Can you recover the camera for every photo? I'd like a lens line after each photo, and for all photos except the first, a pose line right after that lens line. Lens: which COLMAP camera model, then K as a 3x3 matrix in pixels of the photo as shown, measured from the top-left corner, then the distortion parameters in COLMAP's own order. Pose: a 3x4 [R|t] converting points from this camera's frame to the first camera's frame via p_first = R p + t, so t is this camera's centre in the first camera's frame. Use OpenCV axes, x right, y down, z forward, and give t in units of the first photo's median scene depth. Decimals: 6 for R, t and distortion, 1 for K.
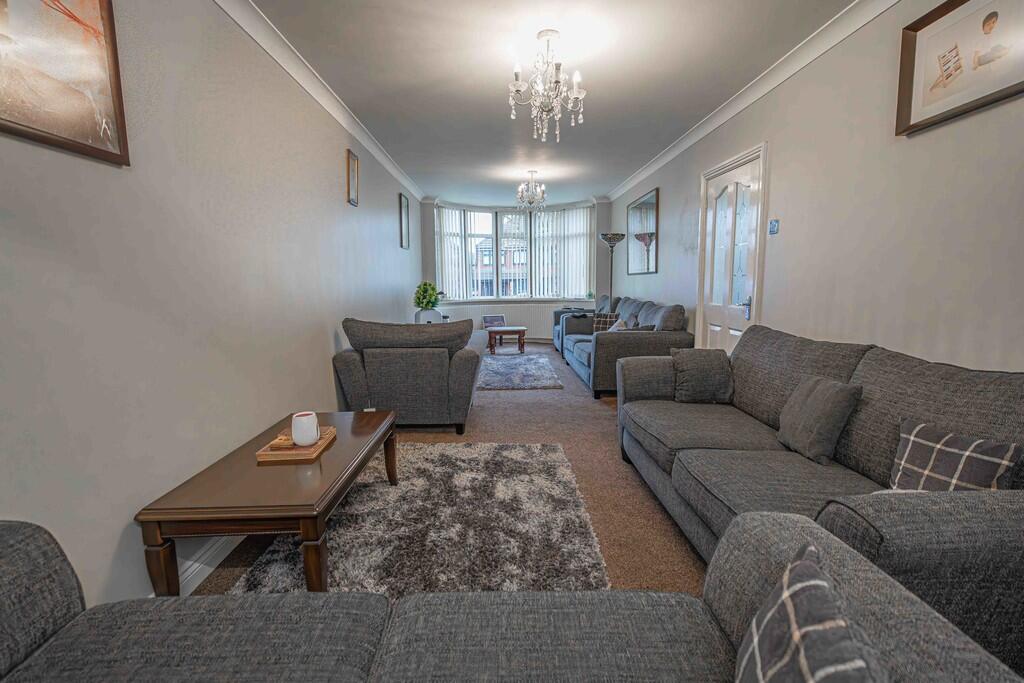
lens RADIAL K [[470.5, 0, 514.1], [0, 470.5, 339.5], [0, 0, 1]] dist [-0.001472, 0.000025]
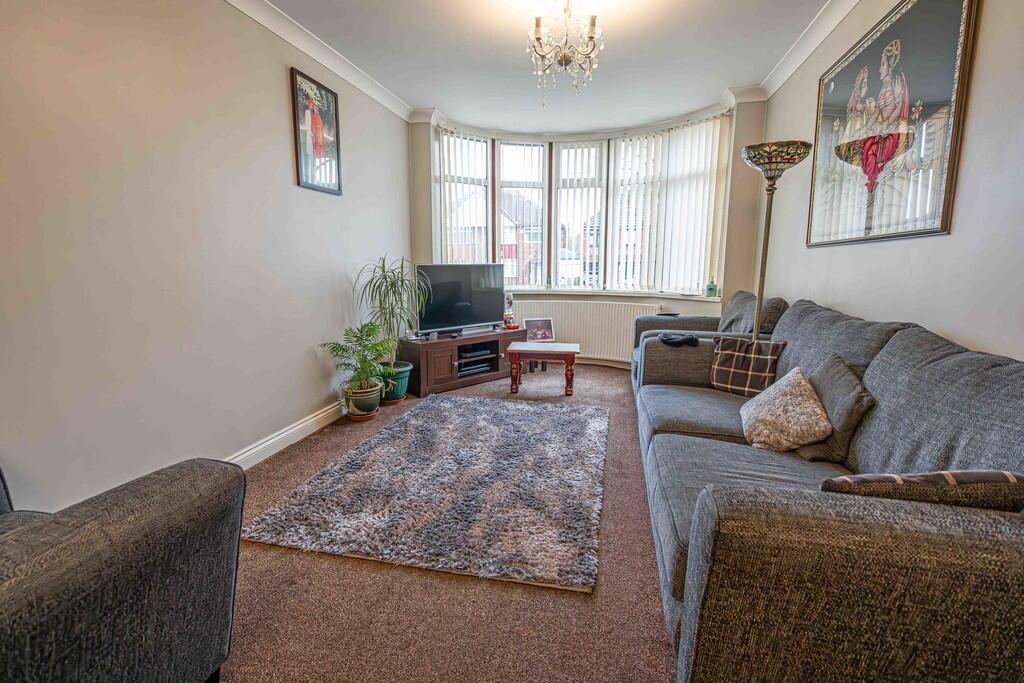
lens RADIAL K [[470.5, 0, 510.3], [0, 470.5, 341.9], [0, 0, 1]] dist [-0.001472, 0.000025]
pose [[0.969130, 0.050804, -0.241259, 0.075653], [-0.040756, 0.998088, 0.046460, -0.051787], [0.243158, -0.035193, 0.969348, 0.444161]]
